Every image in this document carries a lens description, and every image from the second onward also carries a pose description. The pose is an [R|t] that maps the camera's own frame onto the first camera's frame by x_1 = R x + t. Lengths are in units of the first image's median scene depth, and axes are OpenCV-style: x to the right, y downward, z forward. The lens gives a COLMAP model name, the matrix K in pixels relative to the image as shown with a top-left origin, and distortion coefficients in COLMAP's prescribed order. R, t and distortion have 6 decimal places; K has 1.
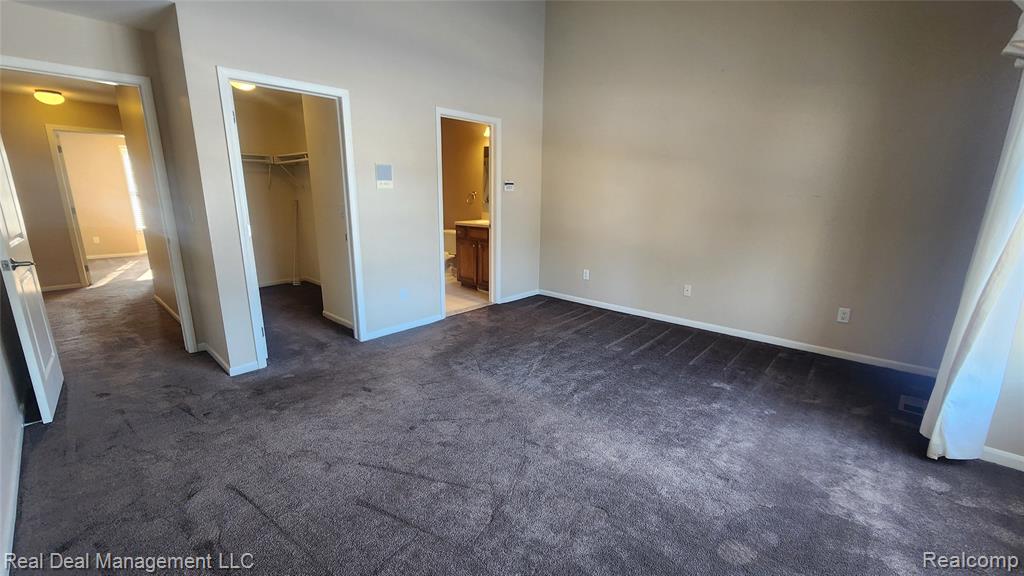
lens RADIAL K [[417.6, 0, 512.0], [0, 417.6, 288.0], [0, 0, 1]] dist [-0.001787, 0.000273]
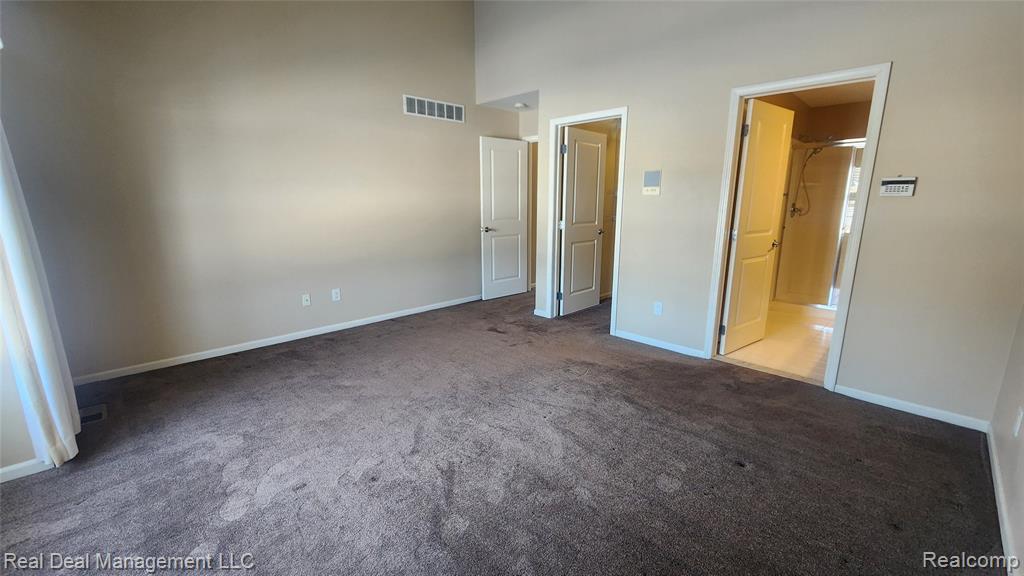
lens RADIAL K [[417.6, 0, 512.0], [0, 417.6, 288.0], [0, 0, 1]] dist [-0.001787, 0.000273]
pose [[-0.029636, 0.184652, -0.982357, 0.714037], [-0.242029, 0.952218, 0.186289, -0.135086], [0.969816, 0.243280, 0.016472, 0.725969]]
